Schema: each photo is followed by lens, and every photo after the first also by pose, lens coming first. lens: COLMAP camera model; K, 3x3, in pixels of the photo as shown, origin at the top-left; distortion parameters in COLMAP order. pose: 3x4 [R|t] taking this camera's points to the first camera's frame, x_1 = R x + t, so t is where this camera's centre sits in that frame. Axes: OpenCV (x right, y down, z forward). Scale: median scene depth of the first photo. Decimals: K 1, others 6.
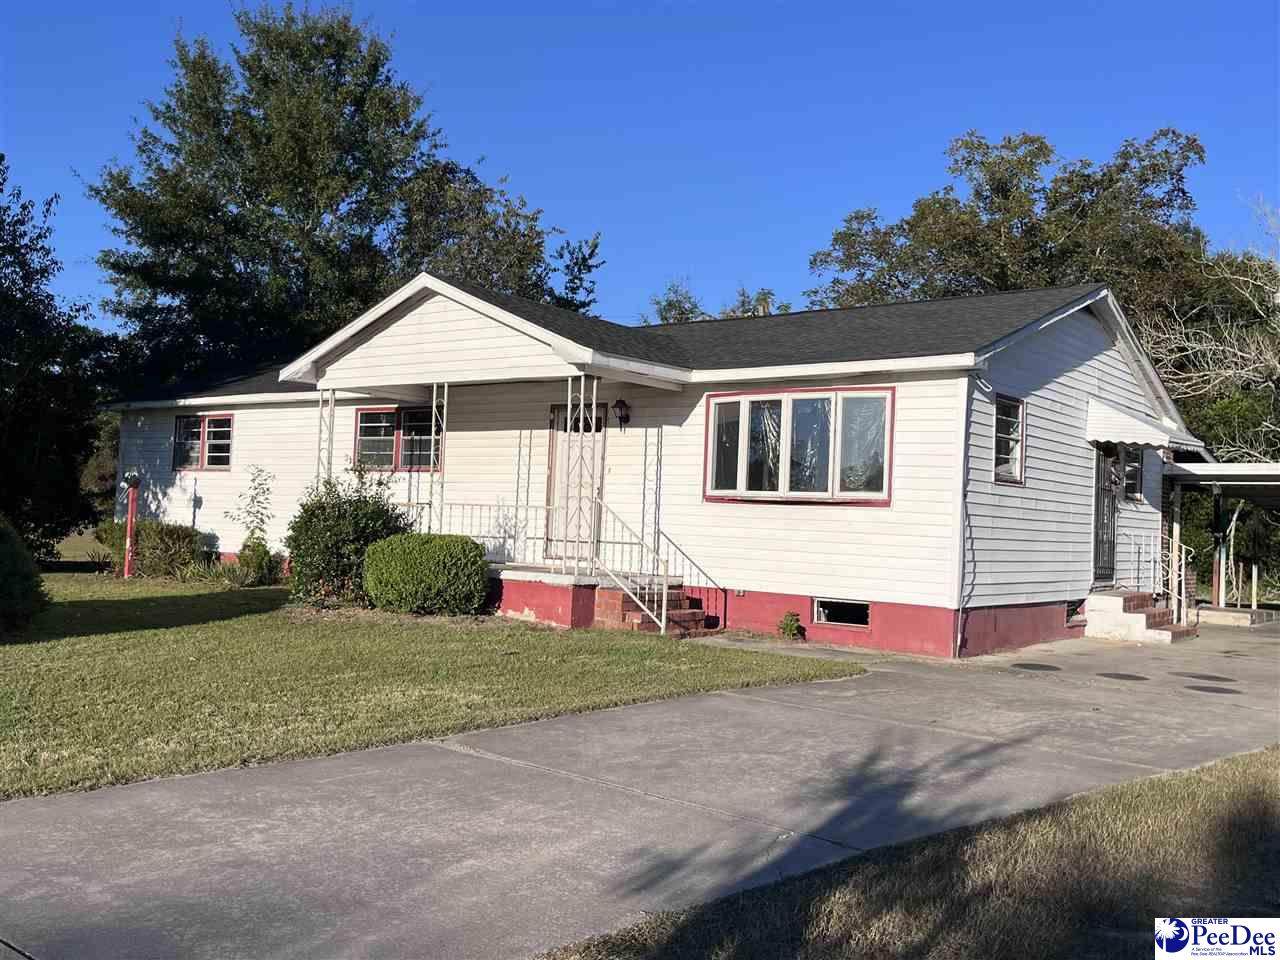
lens RADIAL K [[1224.8, 0, 666.7], [0, 1224.8, 477.8], [0, 0, 1]] dist [0.063346, -0.078551]
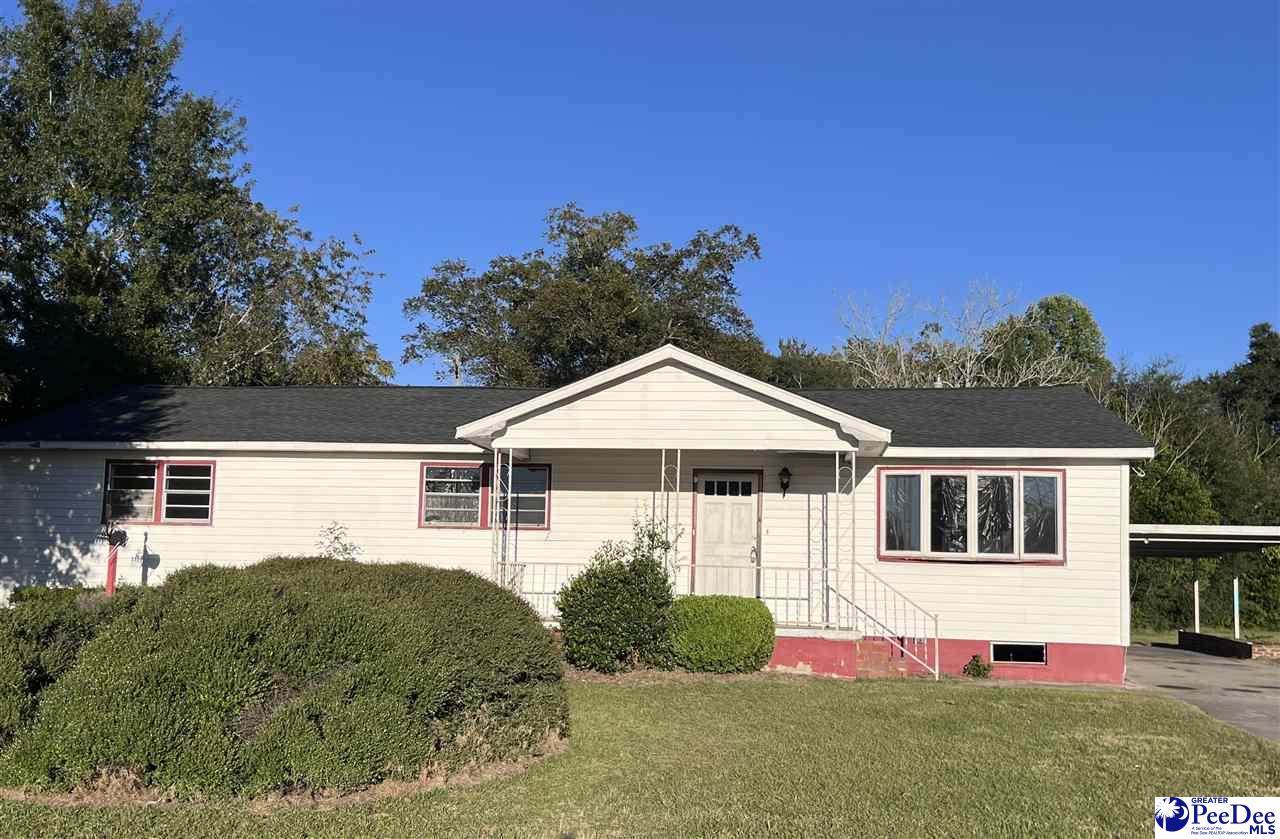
lens RADIAL K [[1249.9, 0, 636.3], [0, 1249.9, 422.6], [0, 0, 1]] dist [0.007680, 0.000992]
pose [[0.869255, 0.044402, 0.492366, -0.694026], [-0.008373, 0.997138, -0.075139, -0.018473], [-0.494293, 0.061192, 0.867139, 0.086207]]
